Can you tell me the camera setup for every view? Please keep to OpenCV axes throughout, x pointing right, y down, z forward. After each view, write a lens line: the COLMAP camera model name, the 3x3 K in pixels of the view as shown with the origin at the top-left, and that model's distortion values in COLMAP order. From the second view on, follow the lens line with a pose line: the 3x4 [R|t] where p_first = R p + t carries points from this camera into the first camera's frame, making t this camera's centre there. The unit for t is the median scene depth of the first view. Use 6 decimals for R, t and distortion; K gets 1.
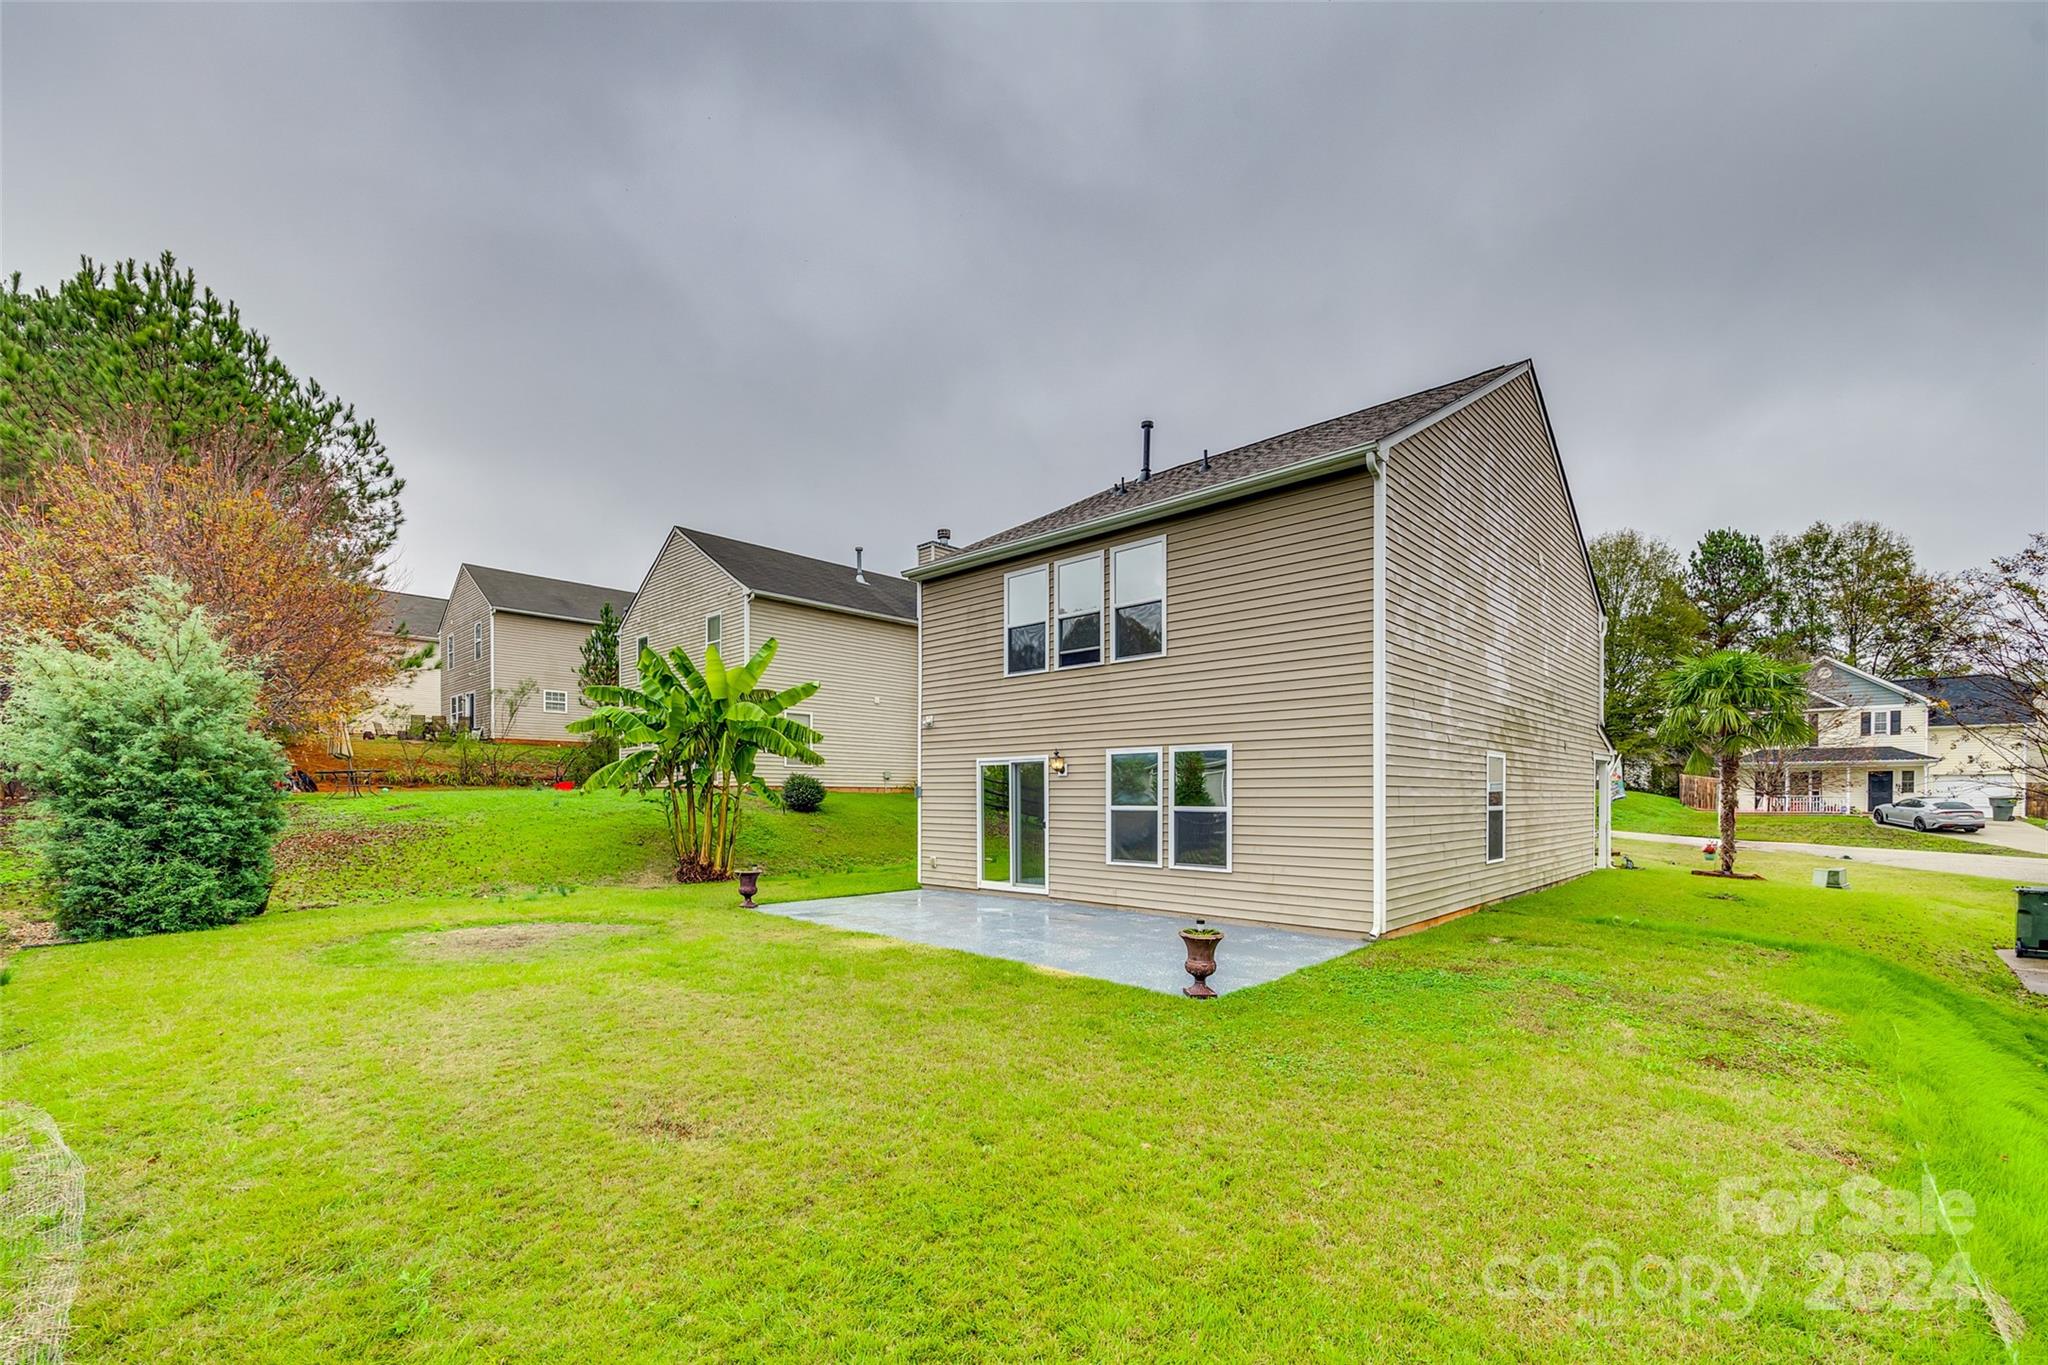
lens RADIAL K [[835.2, 0, 1017.5], [0, 835.2, 693.4], [0, 0, 1]] dist [0.000159, 0.000070]
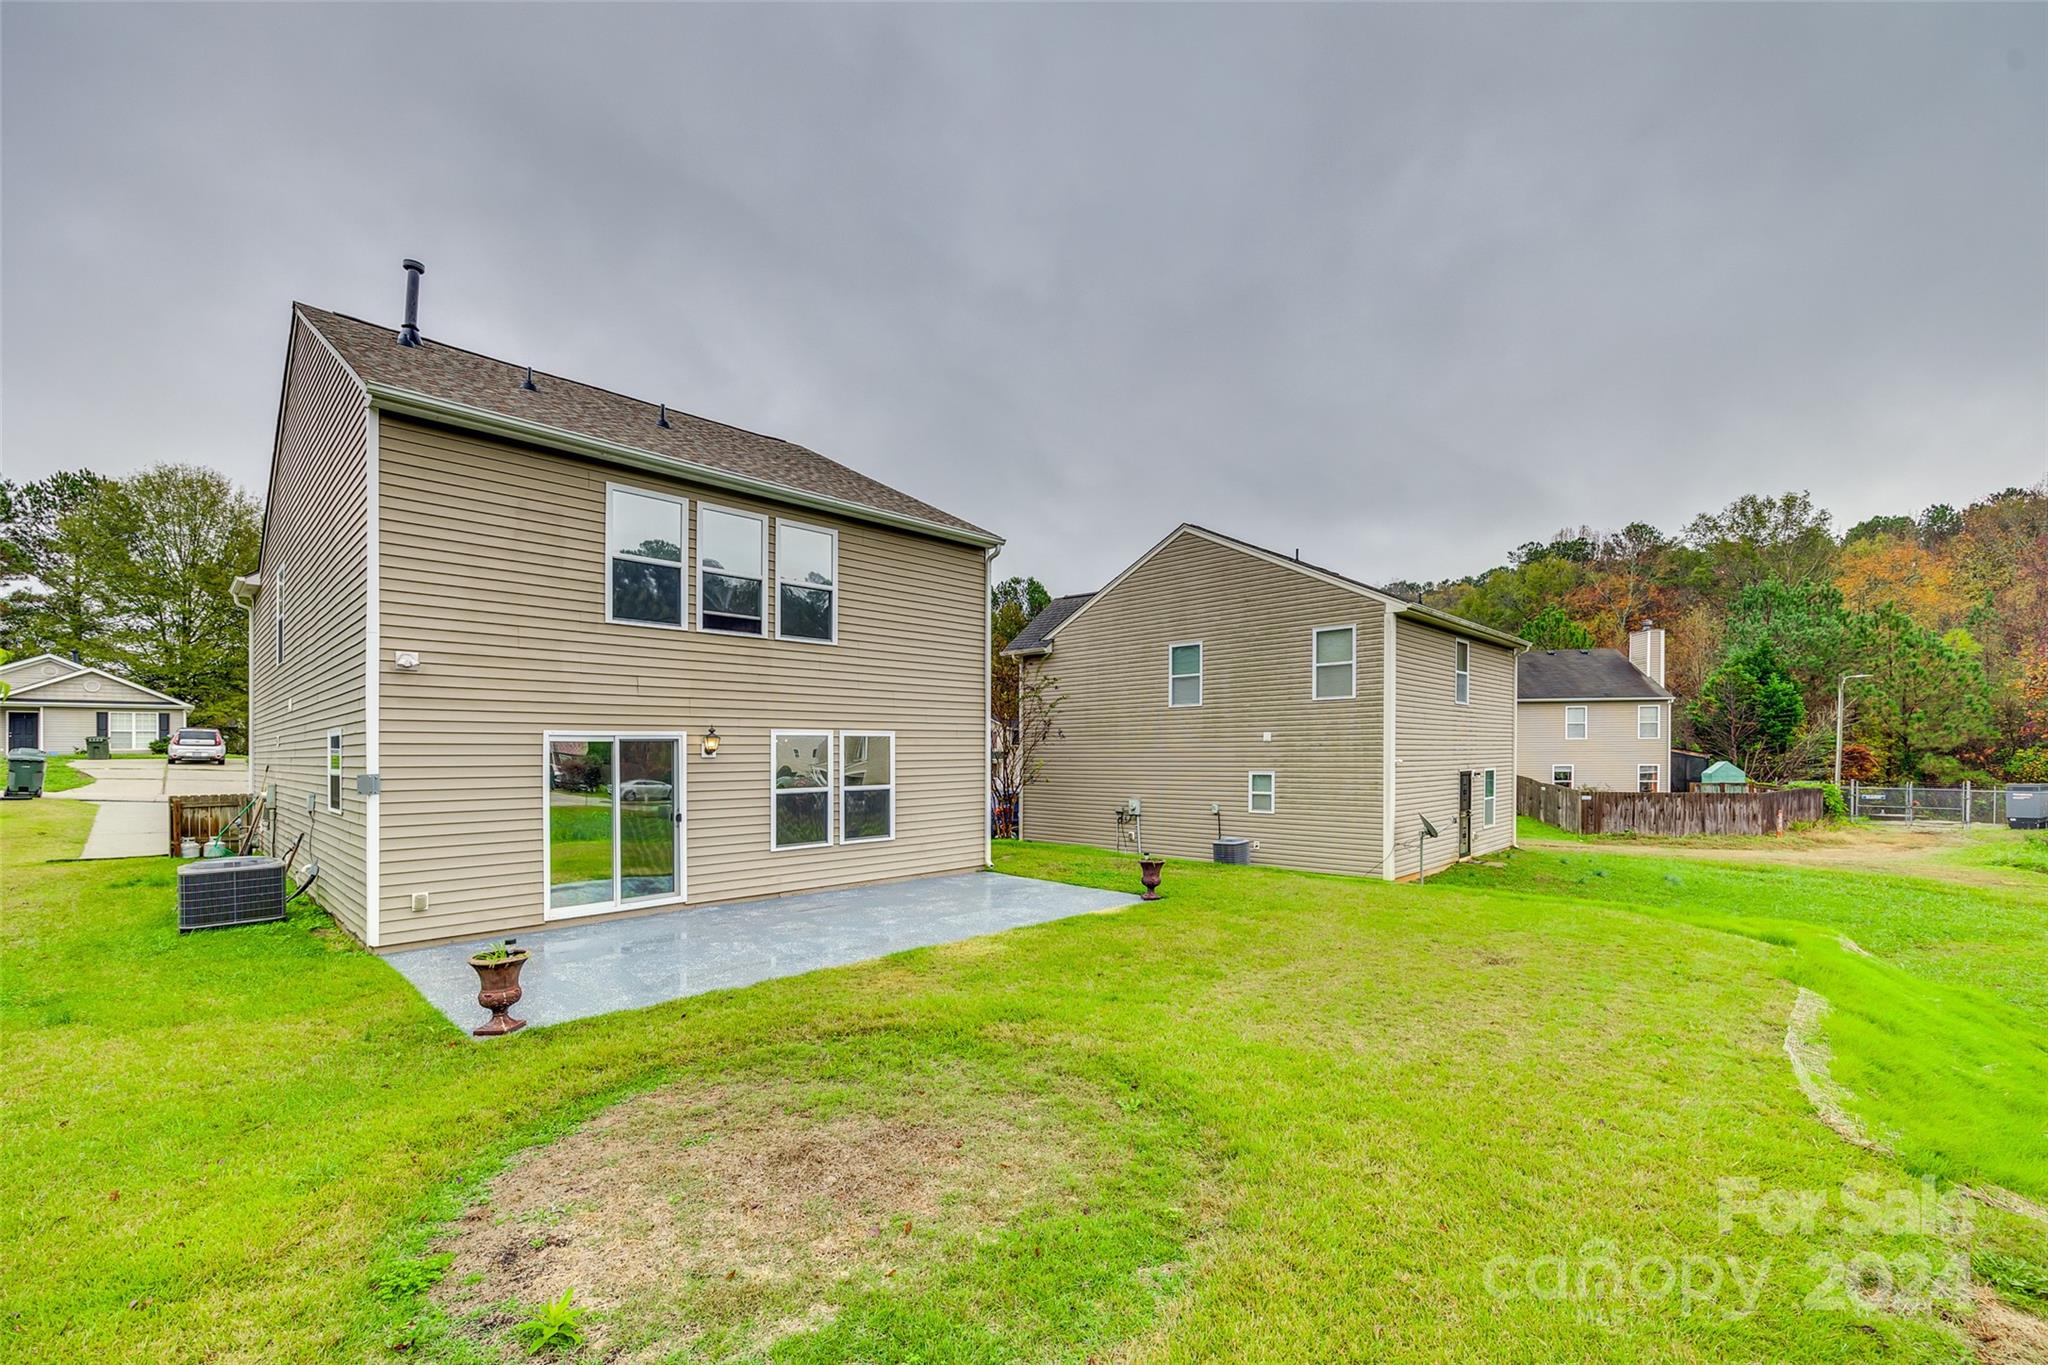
lens RADIAL K [[859.4, 0, 1024.0], [0, 859.4, 682.5], [0, 0, 1]] dist [0.007769, -0.000539]
pose [[0.029129, 0.095810, 0.994973, -0.837353], [-0.097849, 0.990888, -0.092552, 0.074601], [-0.994775, -0.094661, 0.038238, 0.670394]]
